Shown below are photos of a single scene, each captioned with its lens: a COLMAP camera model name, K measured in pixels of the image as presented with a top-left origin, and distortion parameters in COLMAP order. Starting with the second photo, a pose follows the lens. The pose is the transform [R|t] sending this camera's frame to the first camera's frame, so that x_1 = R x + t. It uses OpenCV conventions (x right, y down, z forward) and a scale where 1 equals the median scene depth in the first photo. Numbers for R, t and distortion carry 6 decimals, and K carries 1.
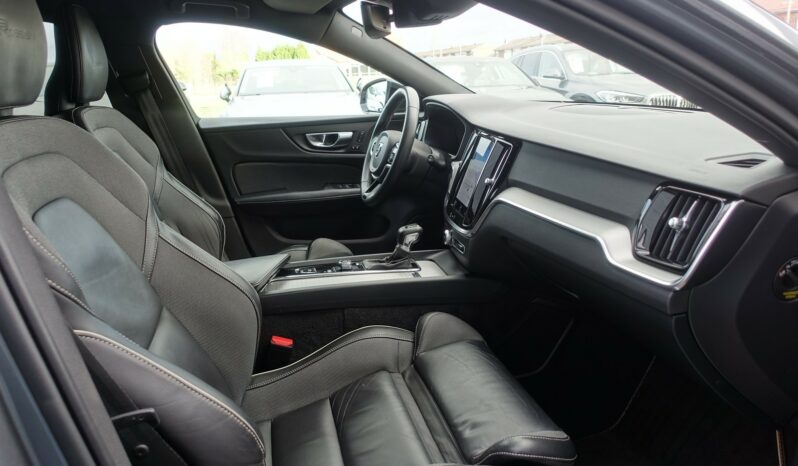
lens RADIAL K [[567.1, 0, 399.0], [0, 567.1, 233.0], [0, 0, 1]] dist [-0.007623, 0.000669]
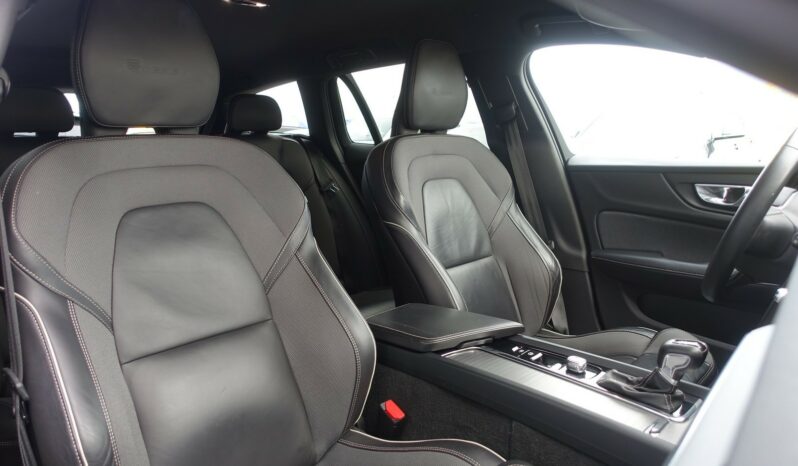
lens RADIAL K [[567.1, 0, 399.0], [0, 567.1, 233.0], [0, 0, 1]] dist [-0.007623, 0.000669]
pose [[0.431005, 0.175225, -0.885173, 0.329959], [-0.225329, 0.970787, 0.082457, -0.093417], [0.873763, 0.163915, 0.457897, 0.374459]]
